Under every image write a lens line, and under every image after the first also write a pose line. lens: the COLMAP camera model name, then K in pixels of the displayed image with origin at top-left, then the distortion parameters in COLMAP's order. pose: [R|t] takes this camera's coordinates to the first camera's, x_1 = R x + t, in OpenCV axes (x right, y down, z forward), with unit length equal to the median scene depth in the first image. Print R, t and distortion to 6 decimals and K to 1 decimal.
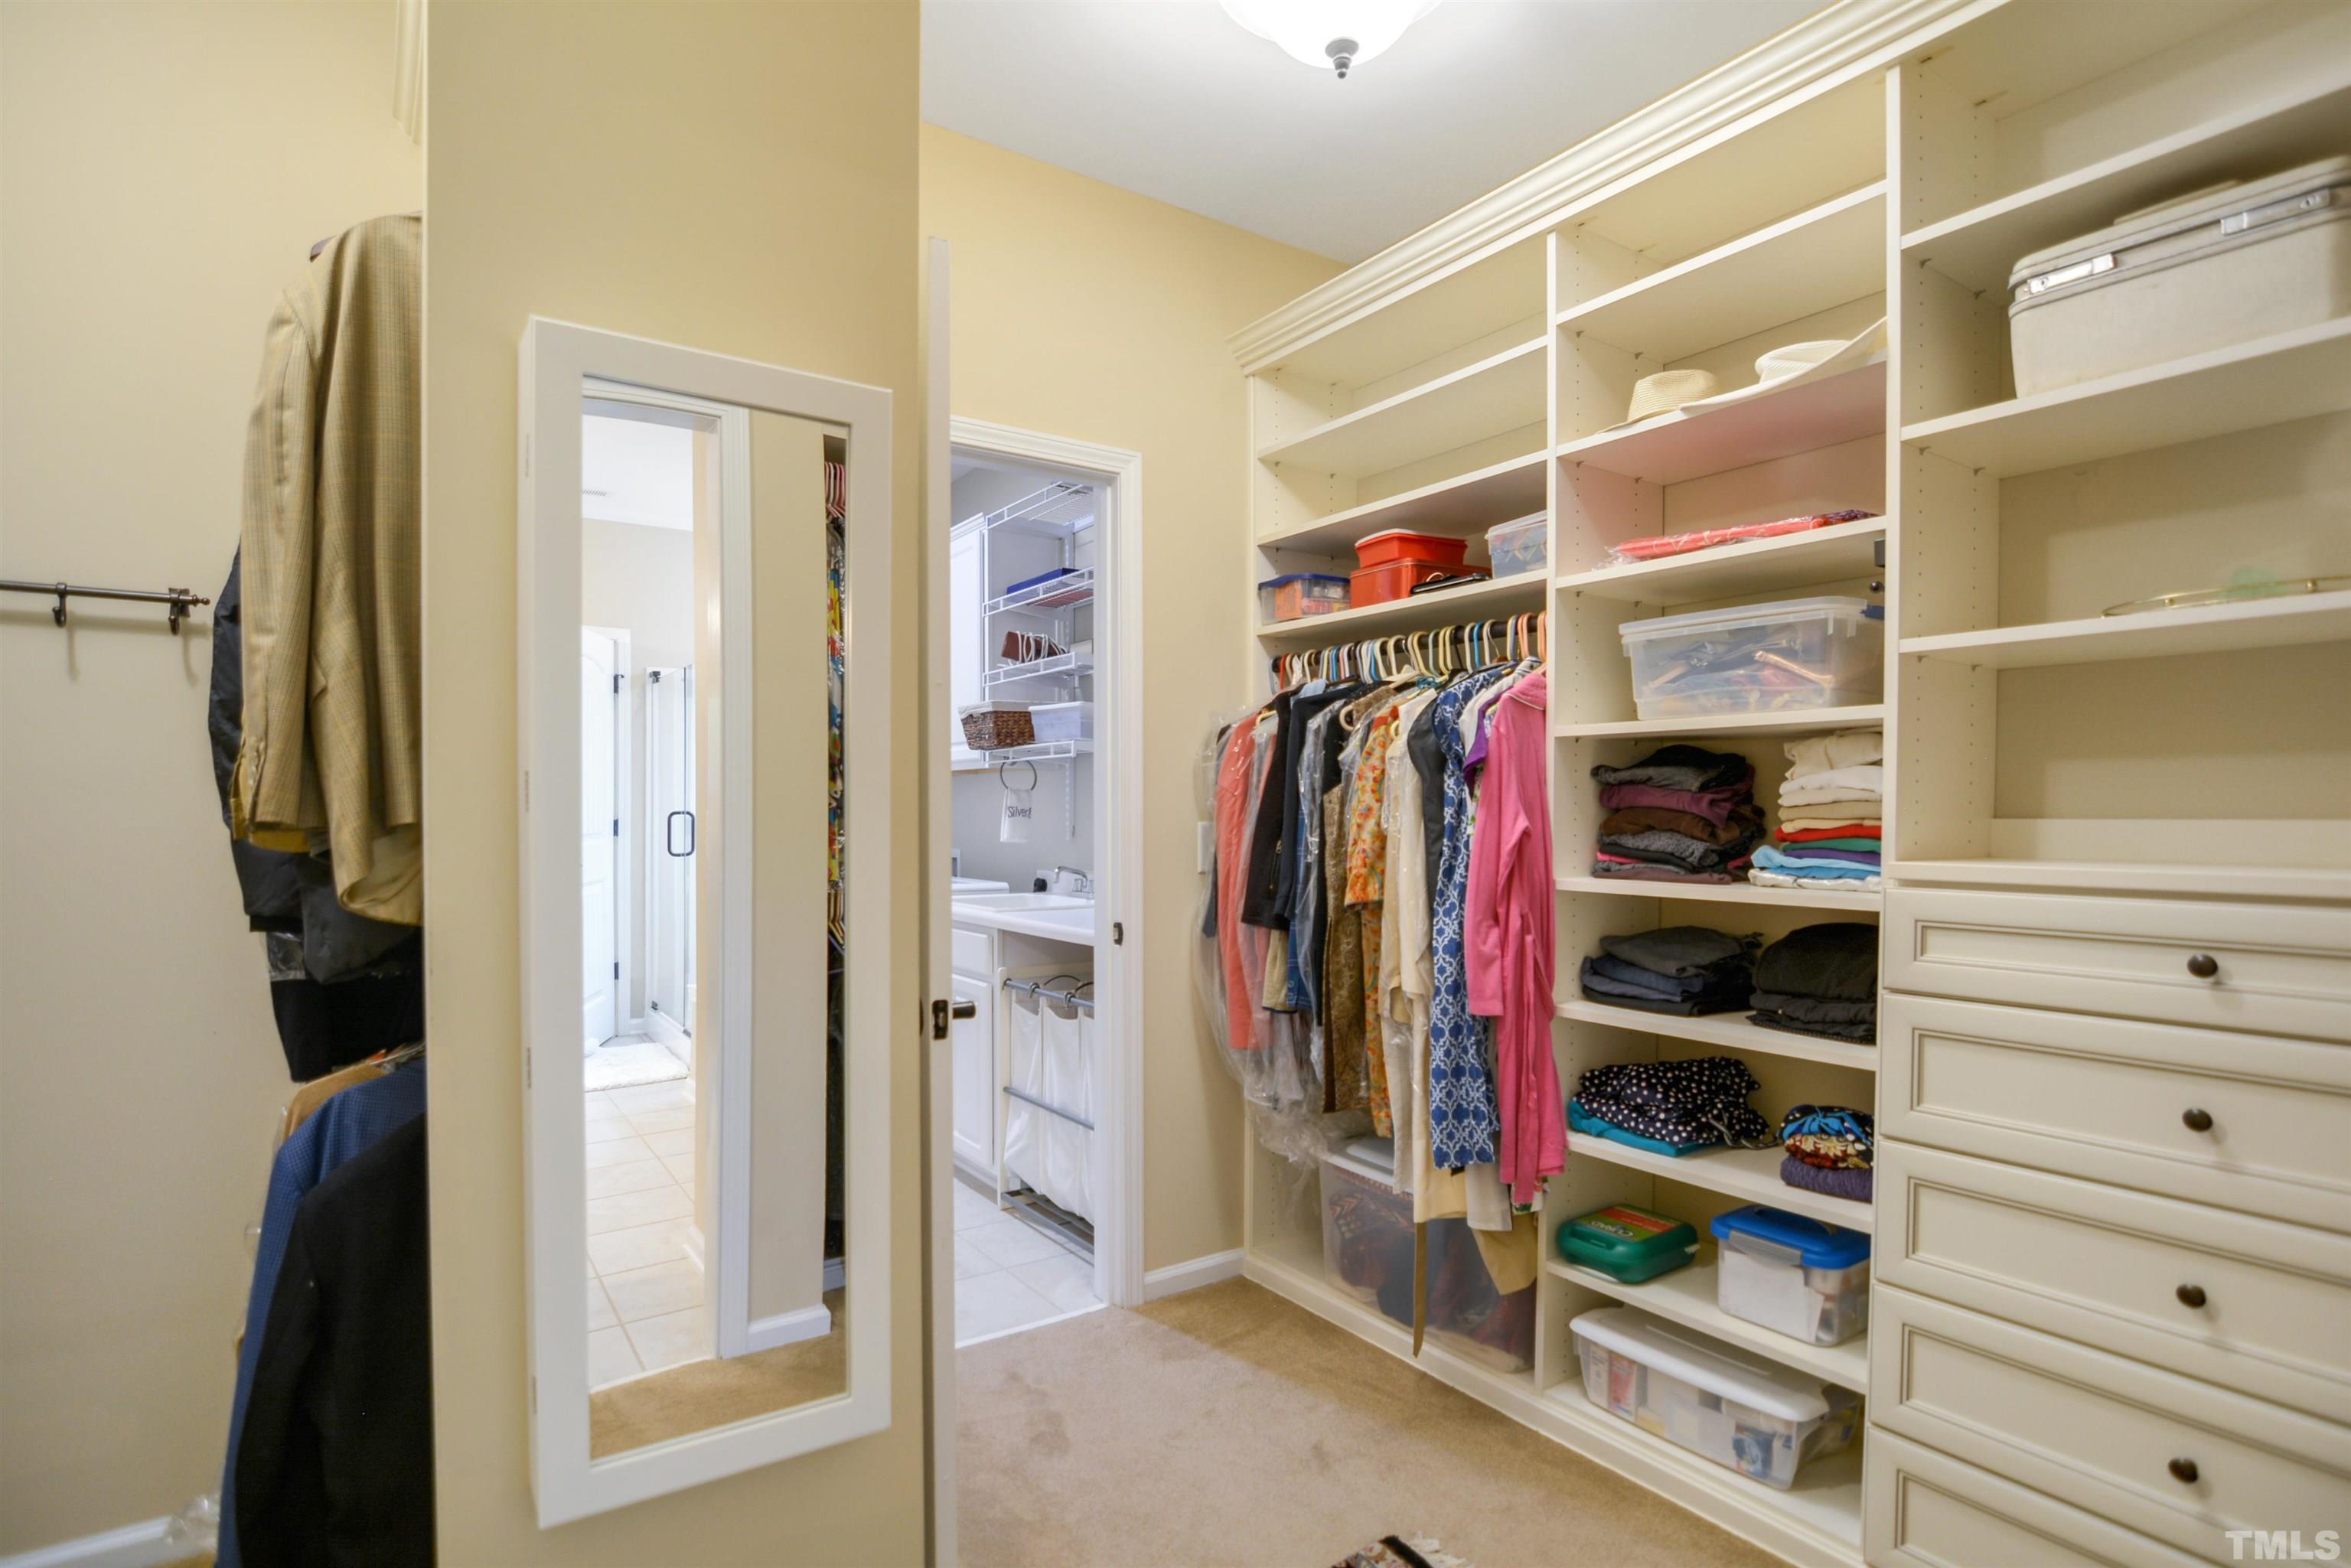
lens RADIAL K [[1143.3, 0, 1175.0], [0, 1143.3, 804.9], [0, 0, 1]] dist [-0.021390, 0.000406]
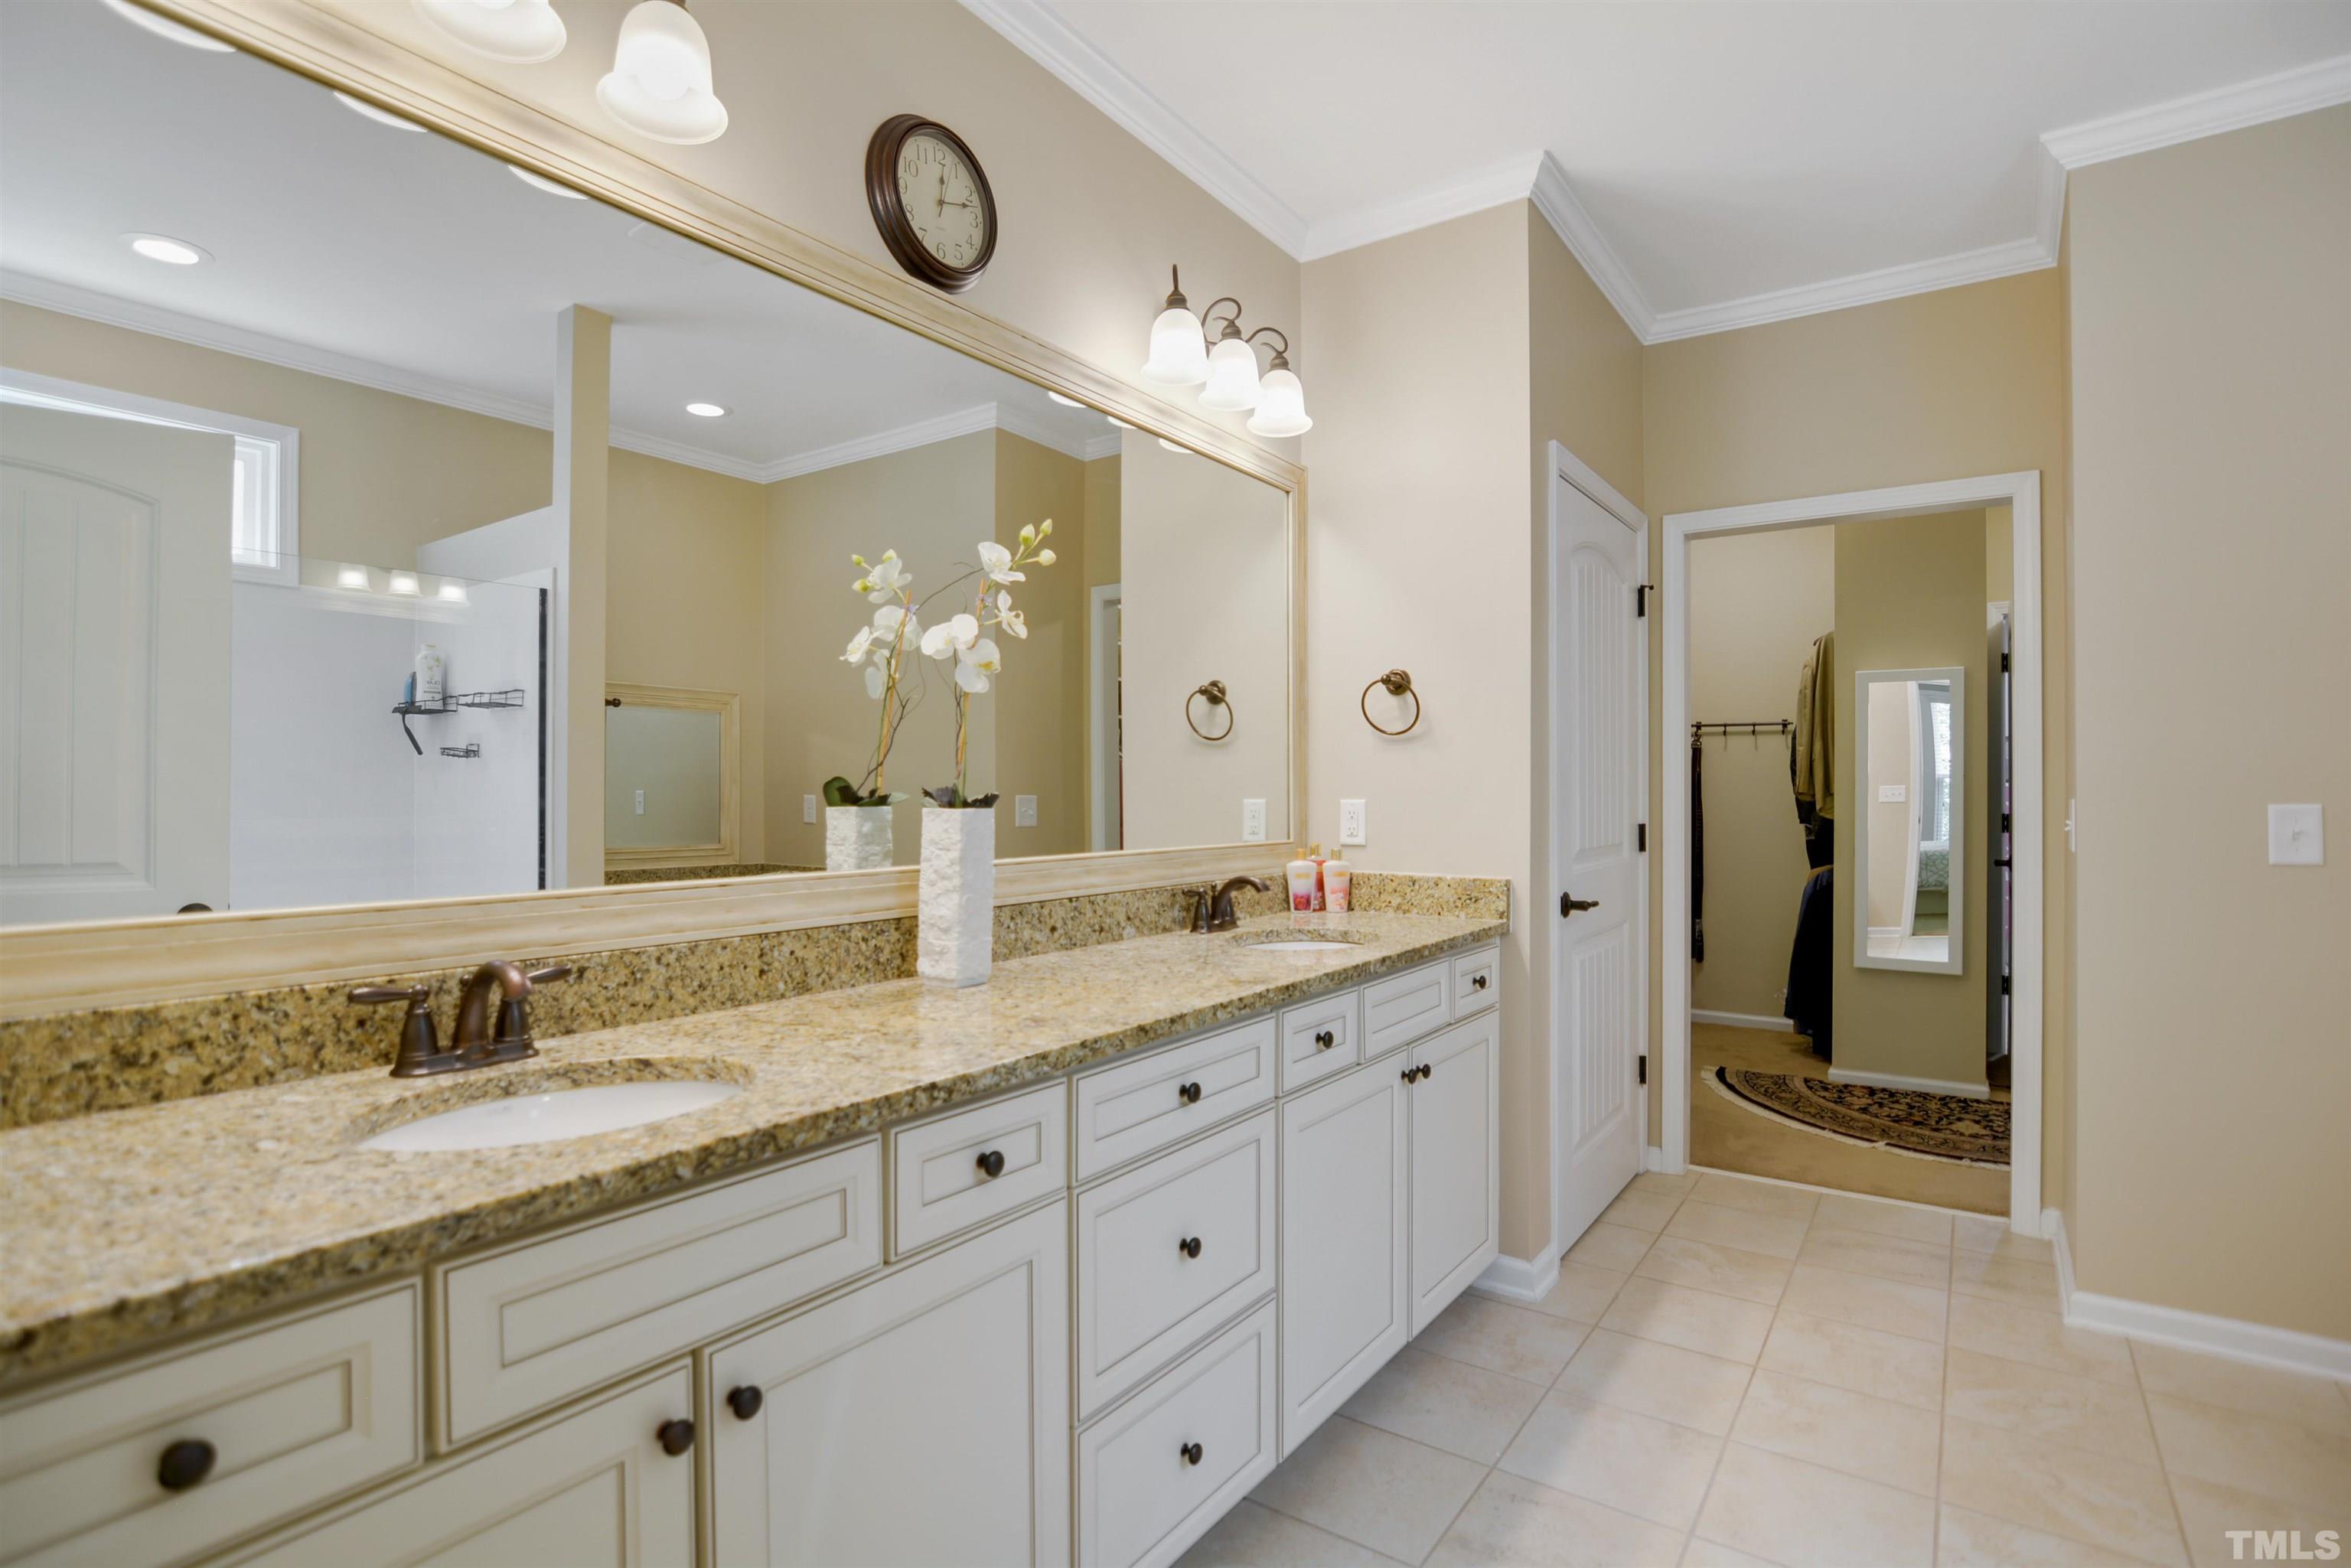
lens RADIAL K [[1143.3, 0, 1175.0], [0, 1143.3, 804.9], [0, 0, 1]] dist [-0.021390, 0.000406]
pose [[0.343193, 0.018547, -0.939082, 1.904352], [-0.002236, 0.999818, 0.018929, -0.009004], [0.939262, -0.004396, 0.343172, -2.123198]]
